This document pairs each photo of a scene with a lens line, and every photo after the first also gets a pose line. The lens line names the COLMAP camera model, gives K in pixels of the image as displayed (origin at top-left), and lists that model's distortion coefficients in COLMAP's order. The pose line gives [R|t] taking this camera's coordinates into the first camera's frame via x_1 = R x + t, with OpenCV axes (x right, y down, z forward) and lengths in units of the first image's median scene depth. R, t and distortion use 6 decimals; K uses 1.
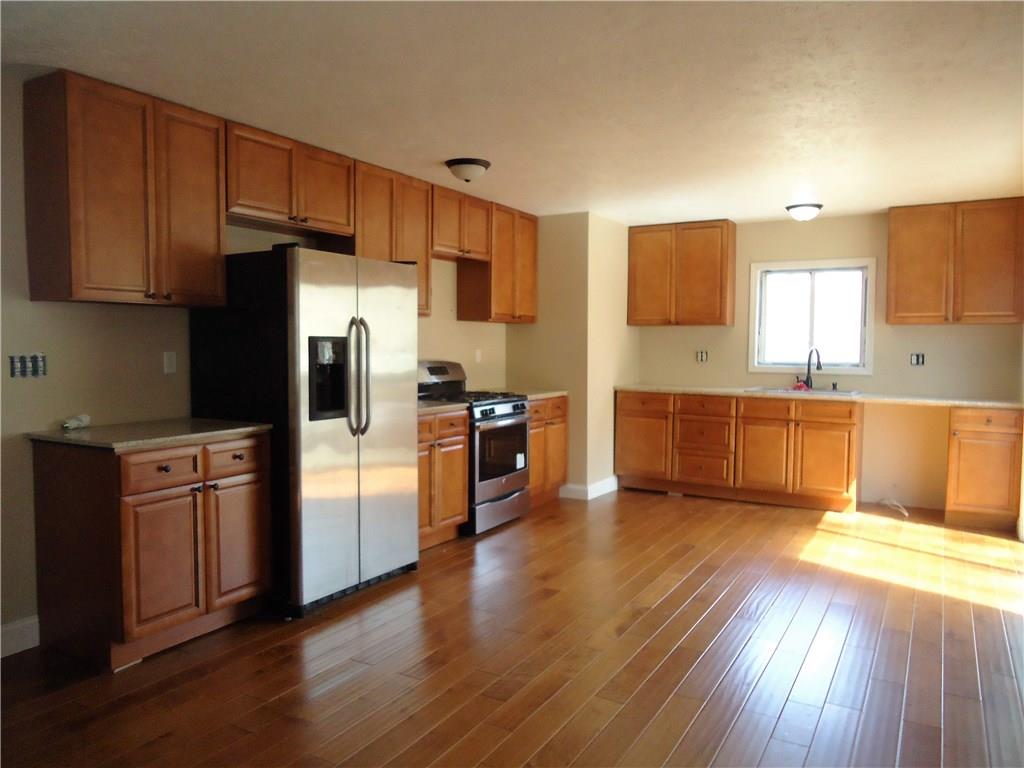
lens RADIAL K [[766.7, 0, 505.8], [0, 766.7, 381.5], [0, 0, 1]] dist [0.010031, 0.017720]
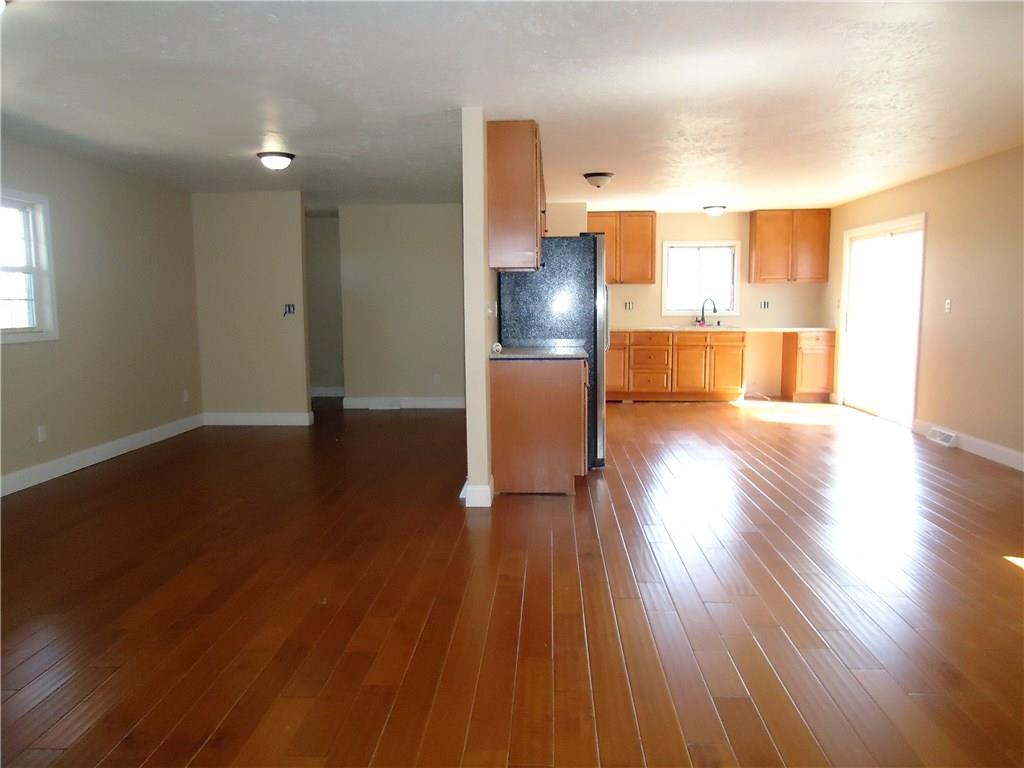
lens RADIAL K [[766.7, 0, 508.9], [0, 766.7, 385.0], [0, 0, 1]] dist [0.010031, 0.017720]
pose [[0.889202, -0.063166, 0.453133, -0.730931], [0.037073, 0.997114, 0.066246, 0.013501], [-0.456010, -0.042107, 0.888978, -0.209961]]
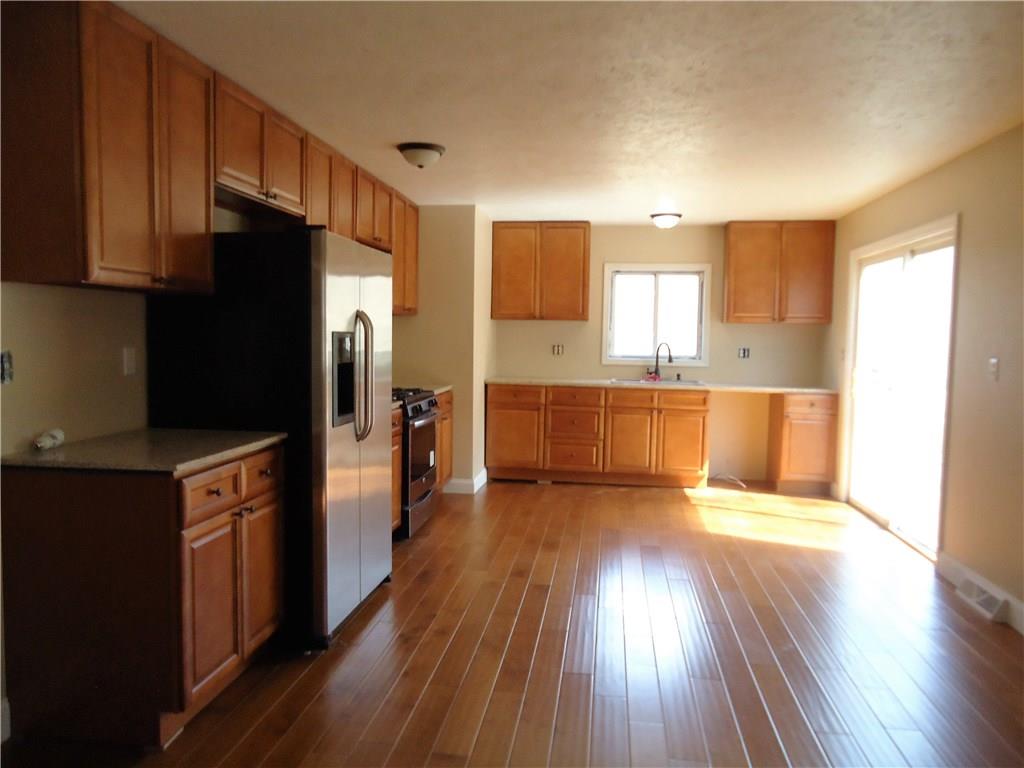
lens RADIAL K [[766.7, 0, 511.4], [0, 766.7, 382.9], [0, 0, 1]] dist [0.010031, 0.017720]
pose [[0.922662, -0.016210, 0.385268, -0.256120], [0.010064, 0.999788, 0.017965, -0.008549], [-0.385478, -0.012698, 0.922630, 0.064875]]
